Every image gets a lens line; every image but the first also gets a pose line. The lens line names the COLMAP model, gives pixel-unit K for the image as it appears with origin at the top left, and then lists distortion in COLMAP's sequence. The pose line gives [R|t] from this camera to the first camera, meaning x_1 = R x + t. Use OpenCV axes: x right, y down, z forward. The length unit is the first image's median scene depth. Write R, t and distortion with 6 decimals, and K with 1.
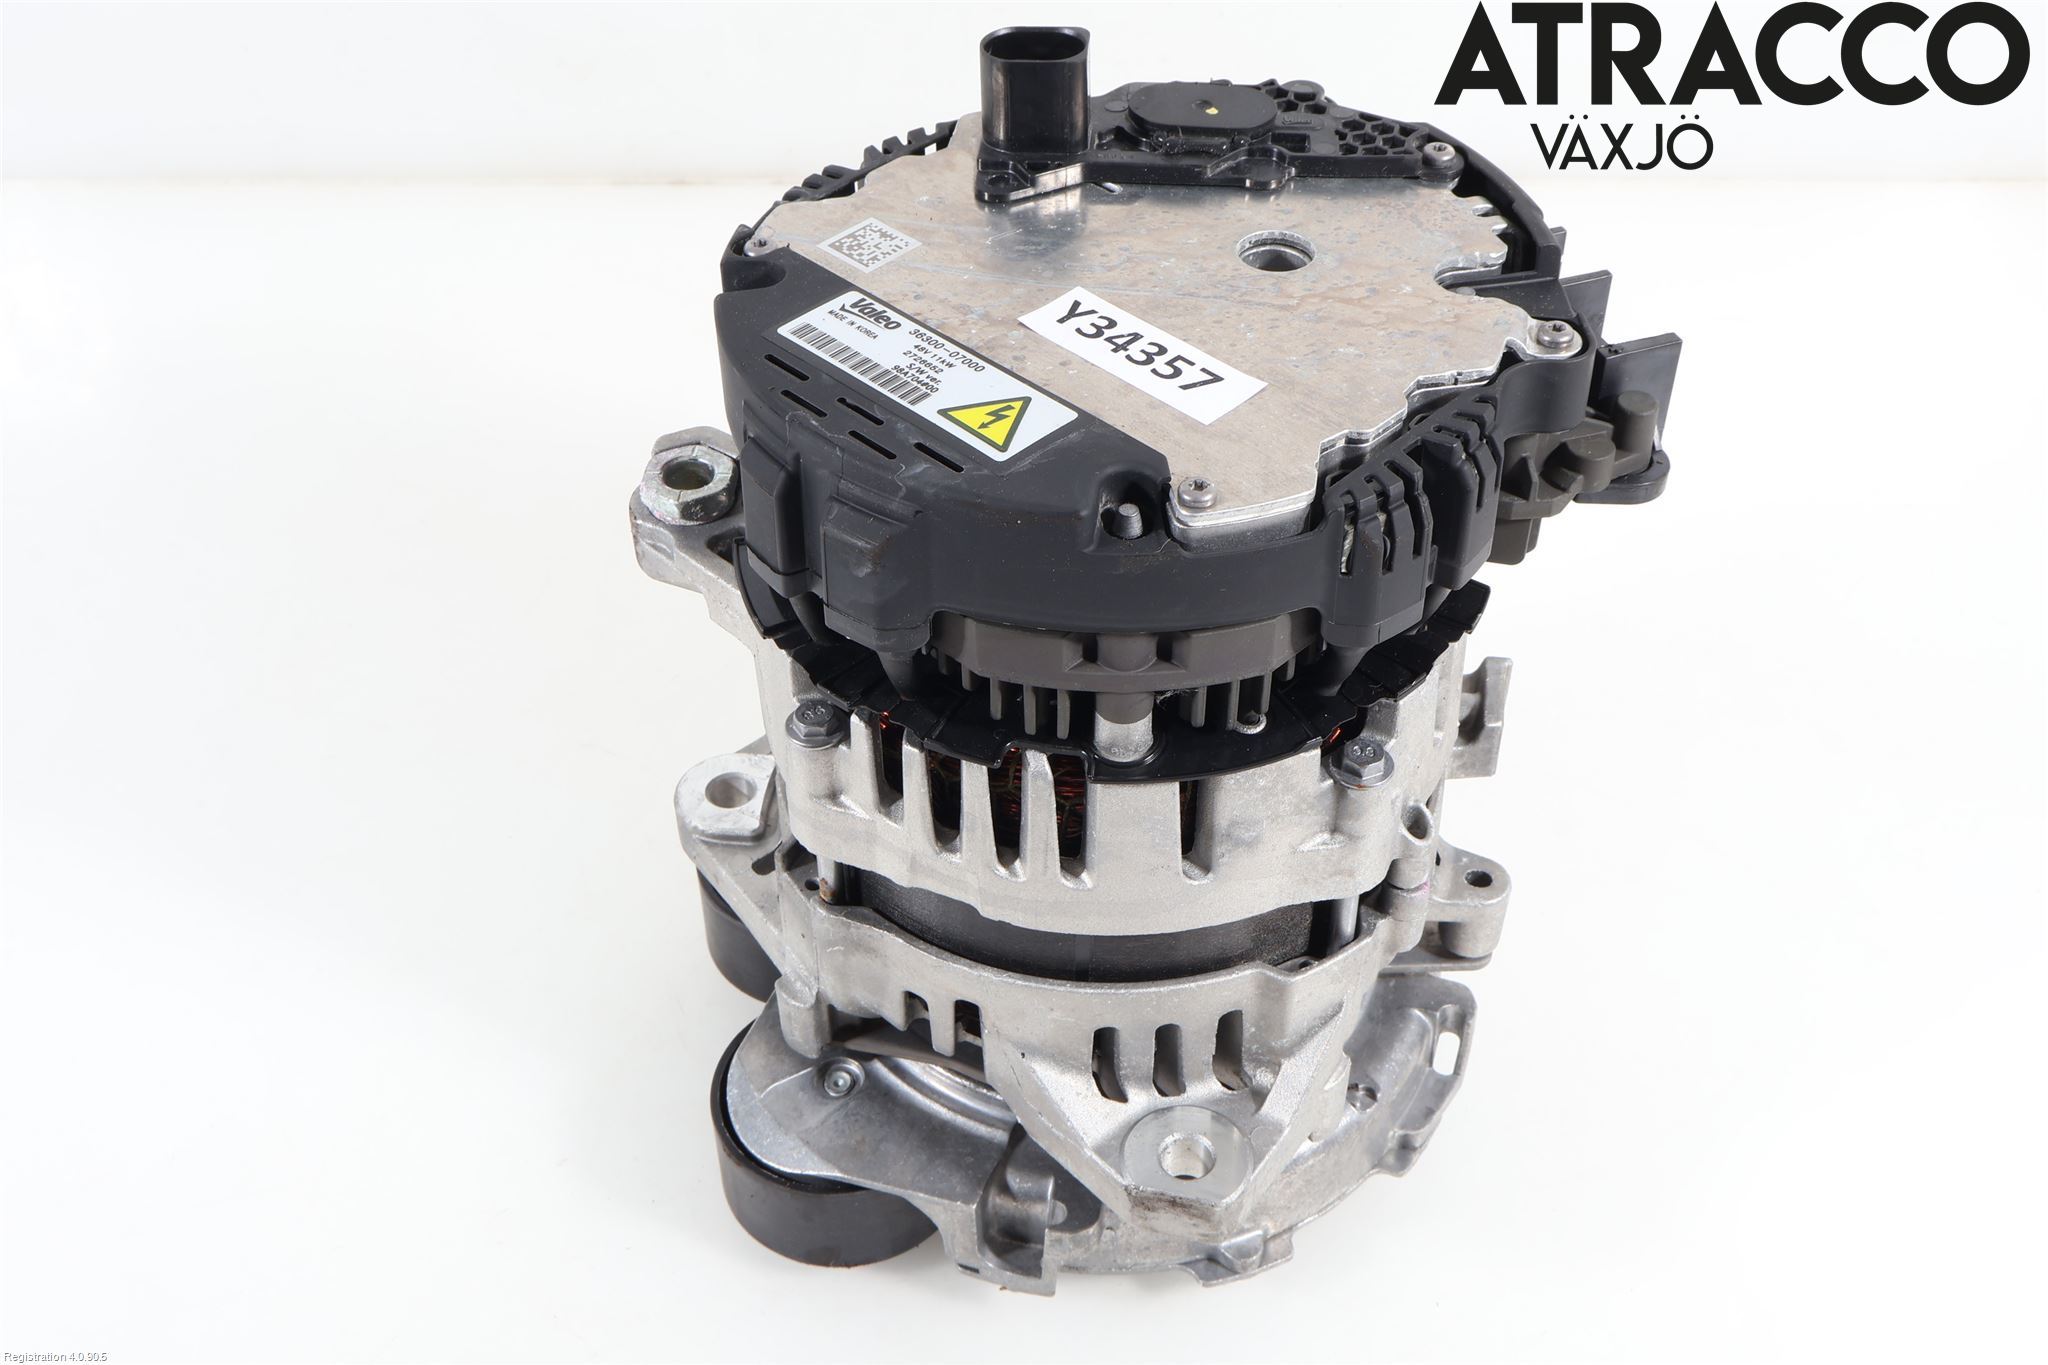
lens RADIAL K [[2280.8, 0, 1019.8], [0, 2280.8, 683.7], [0, 0, 1]] dist [0.009988, 0.000000]
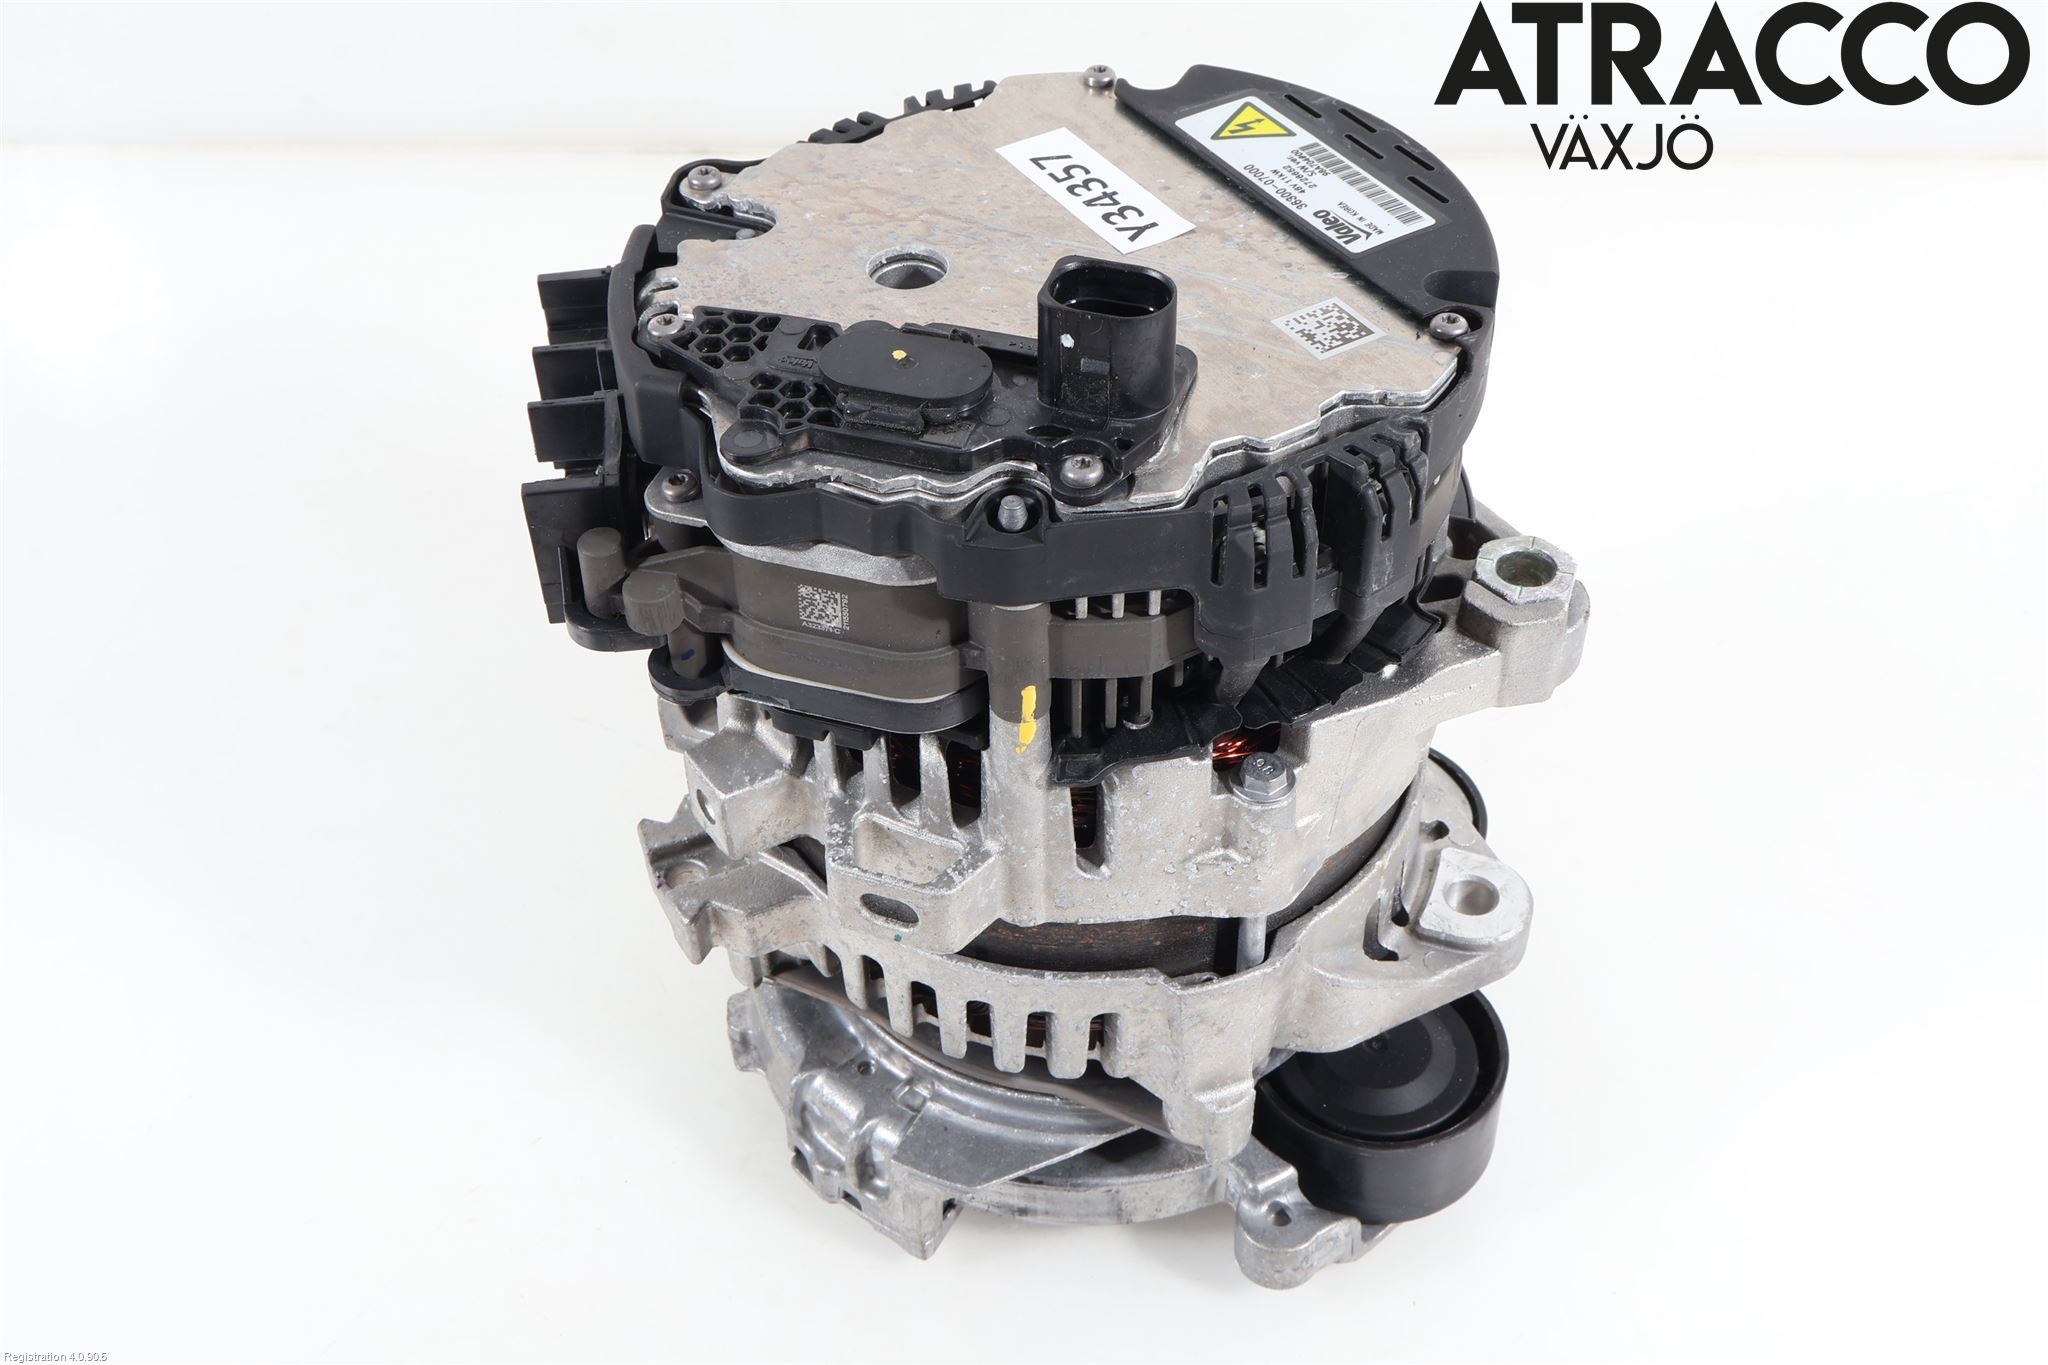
lens RADIAL K [[2280.8, 0, 1022.8], [0, 2280.8, 678.1], [0, 0, 1]] dist [0.009988, 0.000000]
pose [[-0.971919, -0.132496, 0.194468, -0.153444], [0.180007, 0.113651, 0.977078, -1.168312], [-0.151561, 0.984646, -0.086610, 1.324260]]
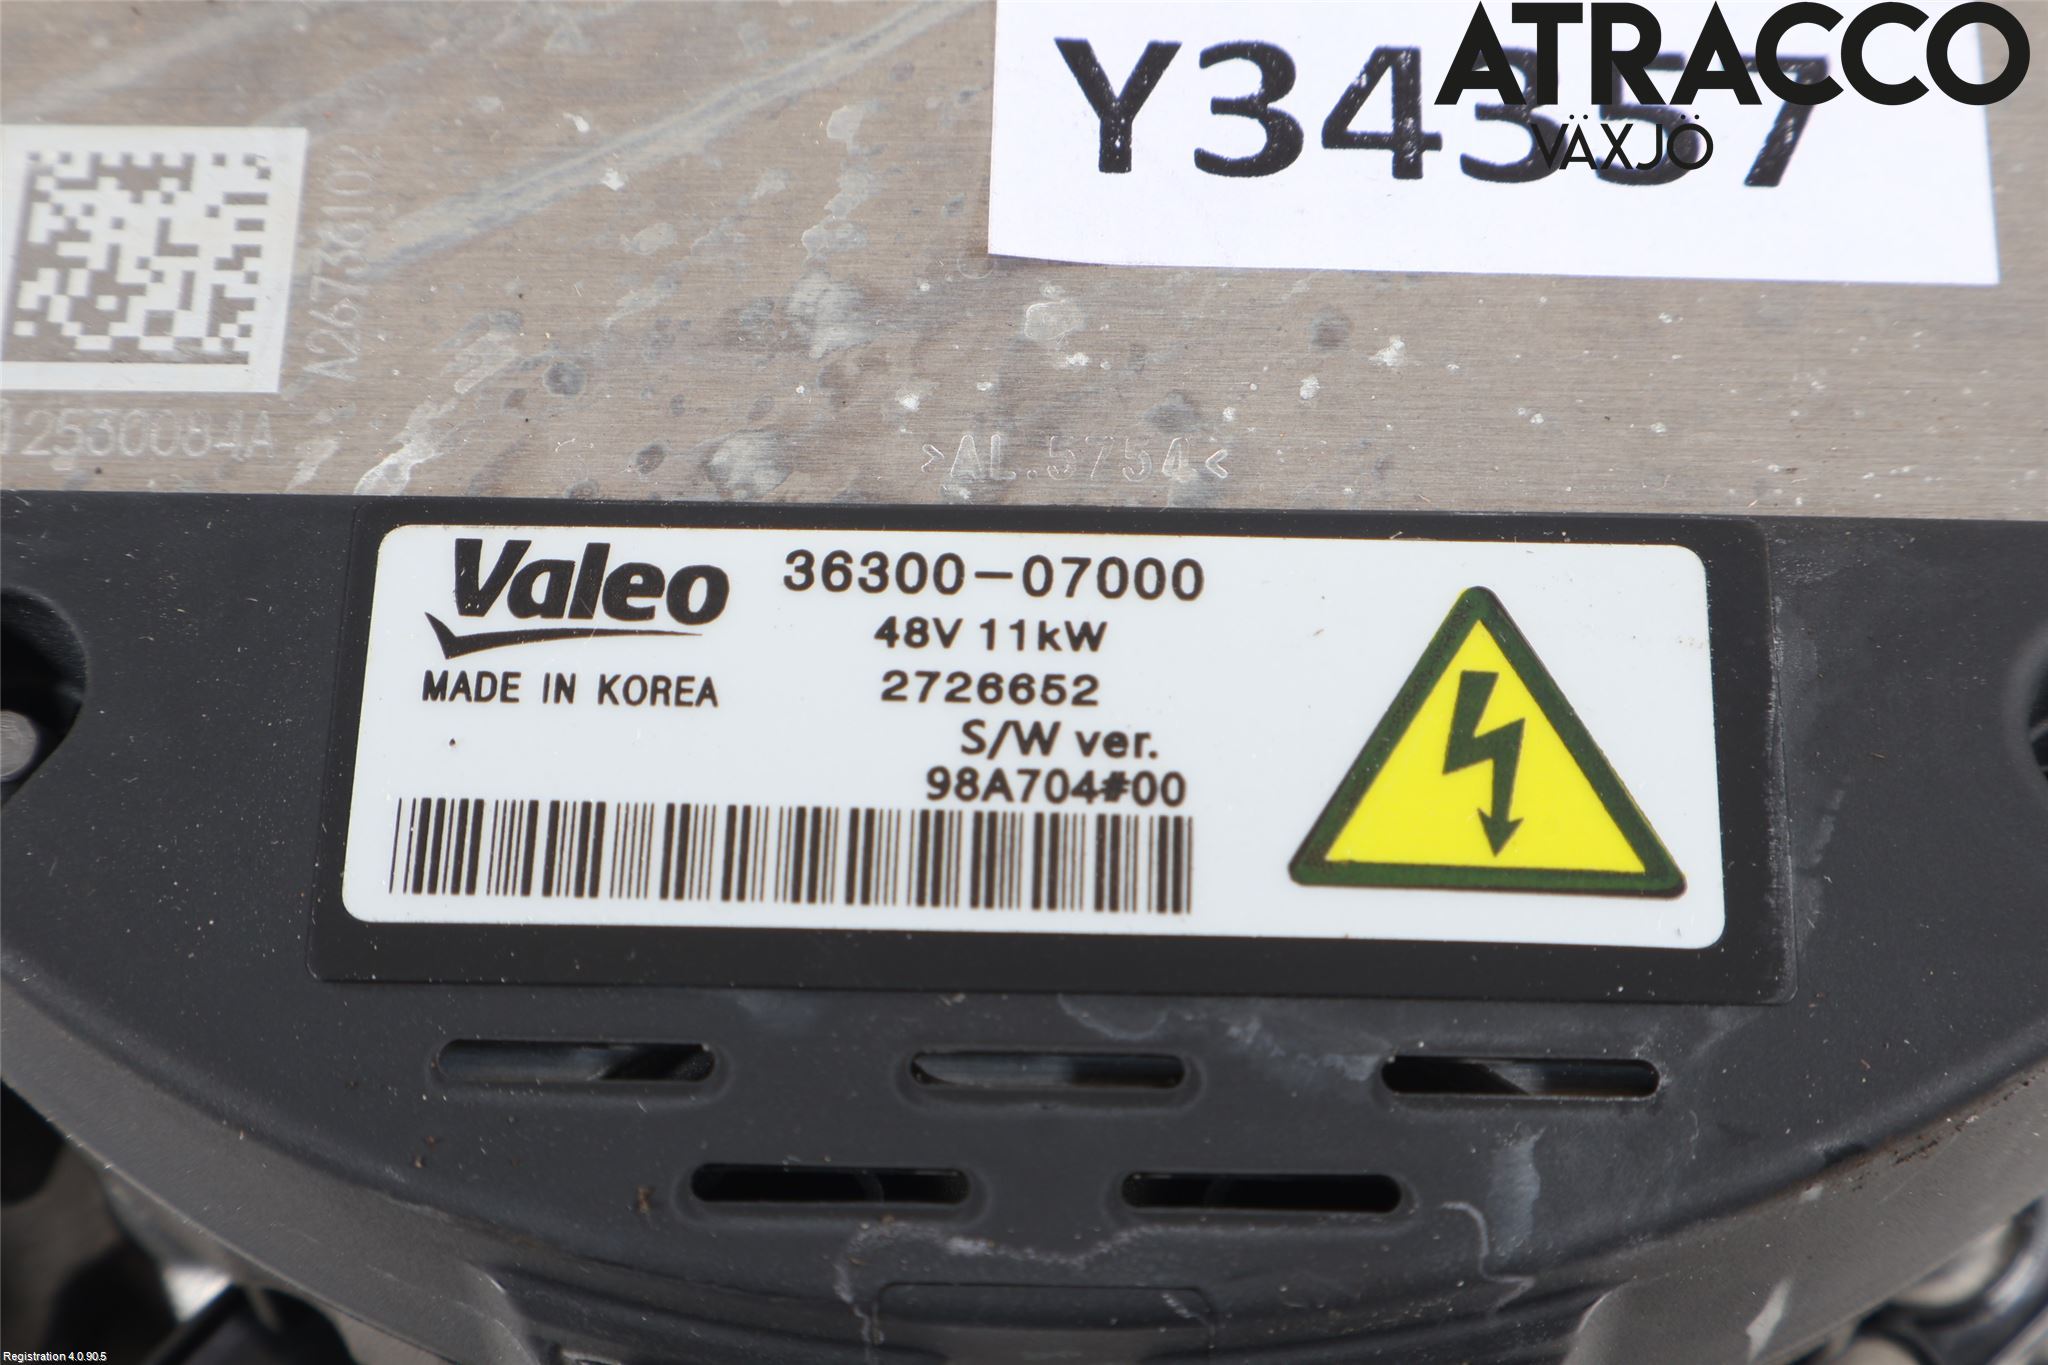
lens RADIAL K [[4189.7, 0, 1021.1], [0, 4189.7, 680.3], [0, 0, 1]] dist [0.051367, 0.000000]
pose [[0.724234, -0.604809, 0.331196, -0.184881], [0.456374, 0.780476, 0.427293, -0.326418], [-0.516921, -0.158311, 0.841267, 0.611962]]
